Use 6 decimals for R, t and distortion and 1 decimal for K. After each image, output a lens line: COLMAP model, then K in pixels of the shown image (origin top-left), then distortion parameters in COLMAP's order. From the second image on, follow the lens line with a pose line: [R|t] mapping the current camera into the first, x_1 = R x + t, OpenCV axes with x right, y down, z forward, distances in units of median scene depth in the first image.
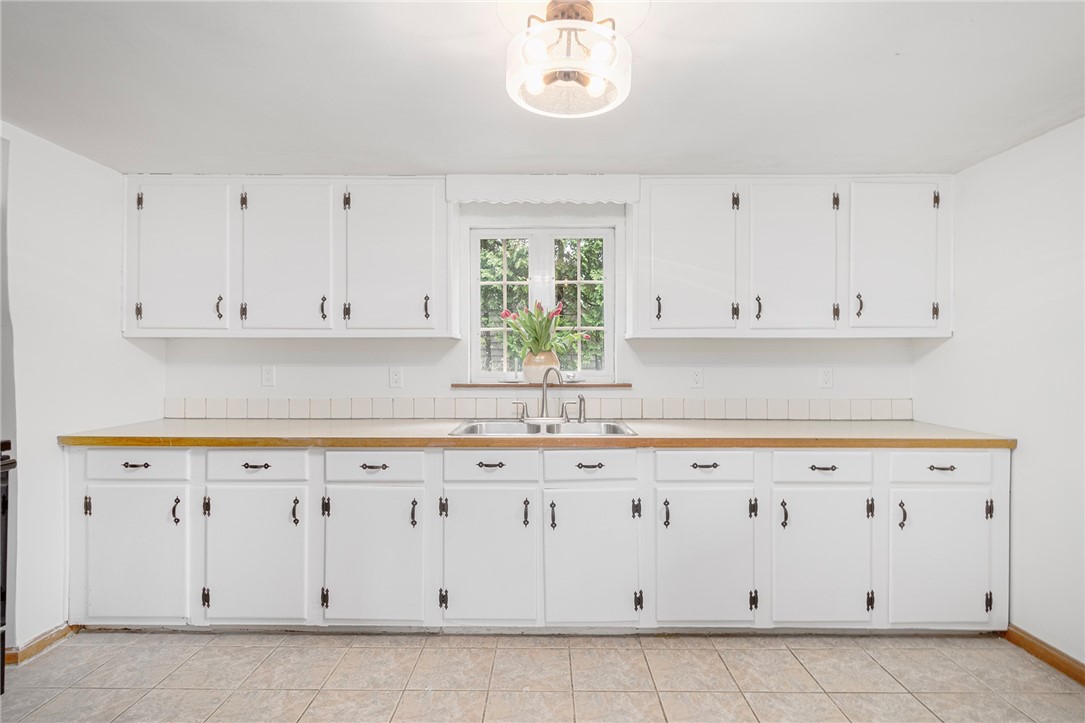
lens RADIAL K [[557.5, 0, 542.0], [0, 557.5, 361.2], [0, 0, 1]] dist [0.000746, -0.000568]
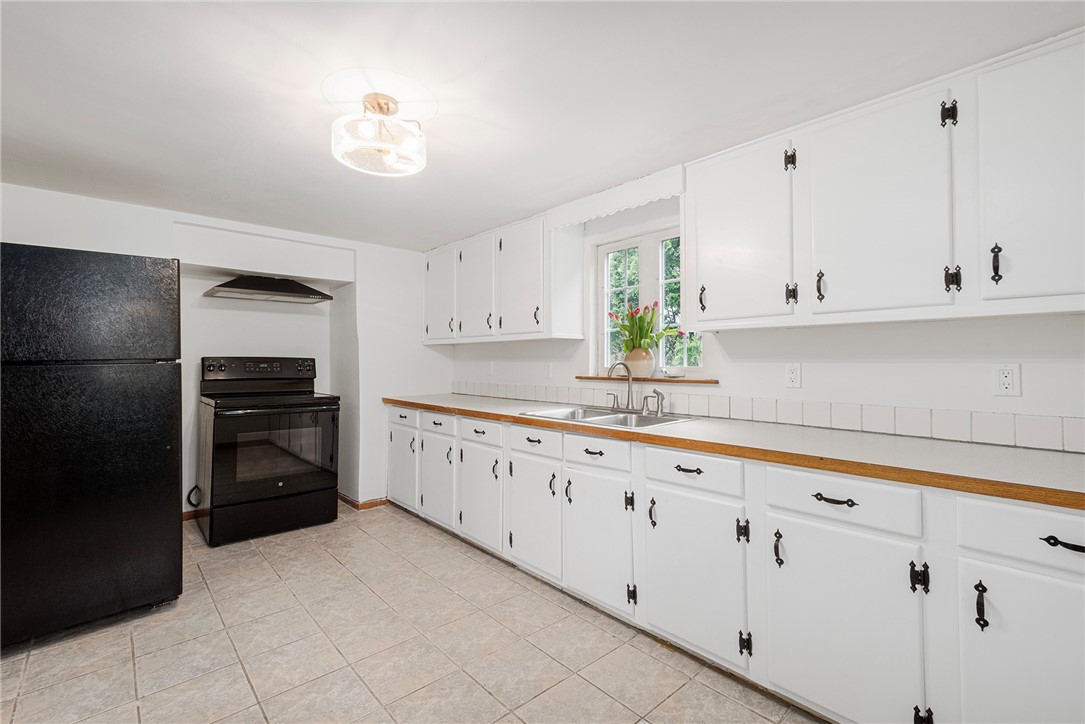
lens RADIAL K [[477.8, 0, 540.7], [0, 477.8, 354.5], [0, 0, 1]] dist [0.001597, -0.000554]
pose [[0.675630, -0.011309, -0.737154, 0.693836], [-0.000873, 0.999869, -0.016140, 0.012838], [0.737240, 0.011548, 0.675532, 0.291439]]
